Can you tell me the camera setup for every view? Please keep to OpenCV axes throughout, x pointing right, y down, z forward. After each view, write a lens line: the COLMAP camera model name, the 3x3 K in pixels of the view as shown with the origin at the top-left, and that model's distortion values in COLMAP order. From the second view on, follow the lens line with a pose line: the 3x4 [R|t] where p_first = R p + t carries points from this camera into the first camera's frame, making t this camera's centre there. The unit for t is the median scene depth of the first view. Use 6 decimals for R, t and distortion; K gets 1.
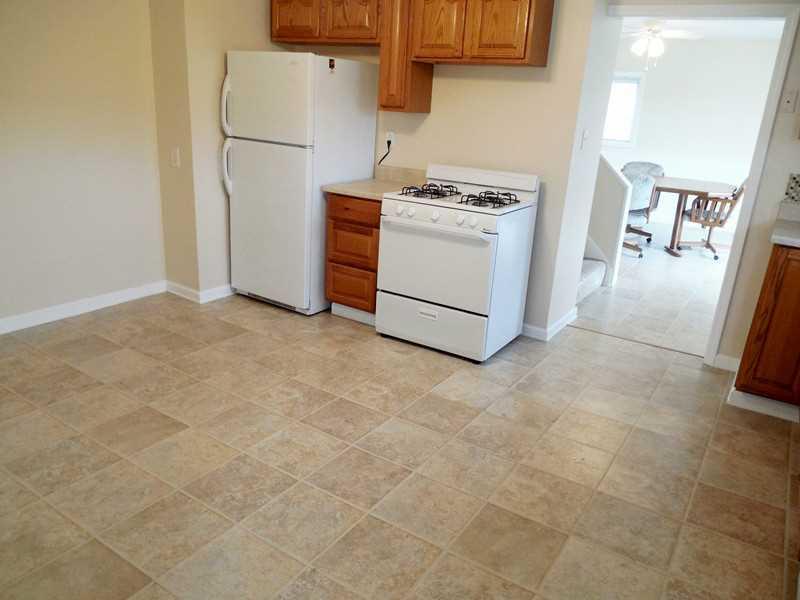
lens RADIAL K [[597.5, 0, 402.5], [0, 597.5, 300.3], [0, 0, 1]] dist [-0.008038, -0.010175]
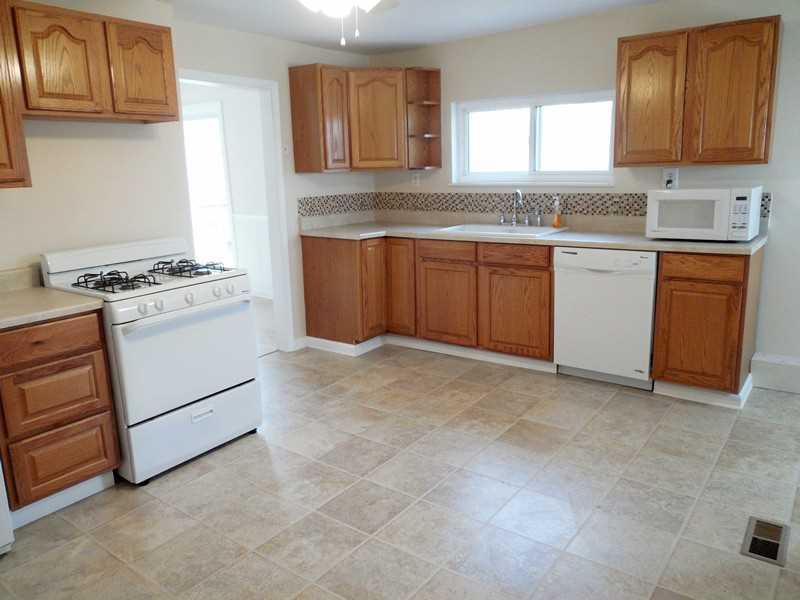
lens RADIAL K [[597.5, 0, 402.5], [0, 597.5, 300.3], [0, 0, 1]] dist [-0.008038, -0.010175]
pose [[0.066721, -0.277184, 0.958497, -0.960864], [0.347442, 0.906969, 0.238097, -0.307832], [-0.935325, 0.317137, 0.156820, 0.777476]]
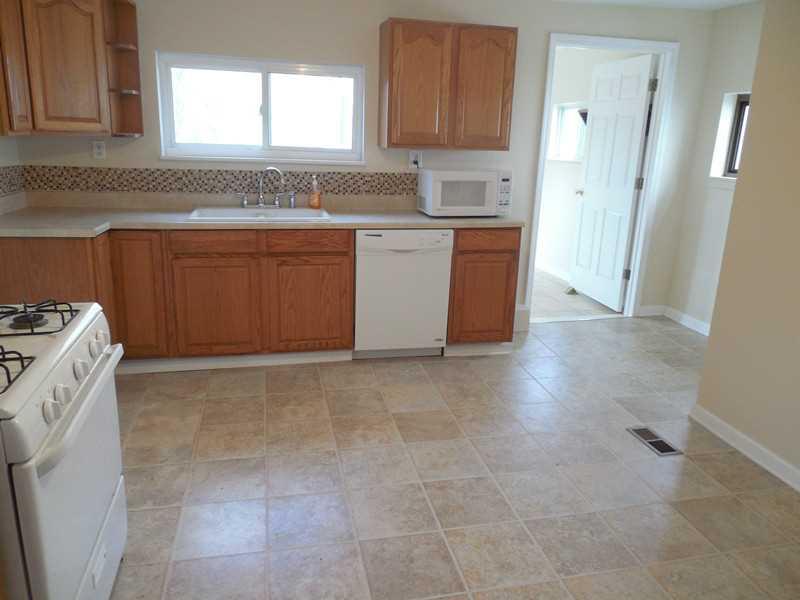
lens RADIAL K [[597.5, 0, 402.5], [0, 597.5, 300.3], [0, 0, 1]] dist [-0.008038, -0.010175]
pose [[-0.712106, -0.265276, 0.650026, -0.528937], [0.148377, 0.848090, 0.508653, -0.499823], [-0.686213, 0.458664, -0.564569, 1.396451]]
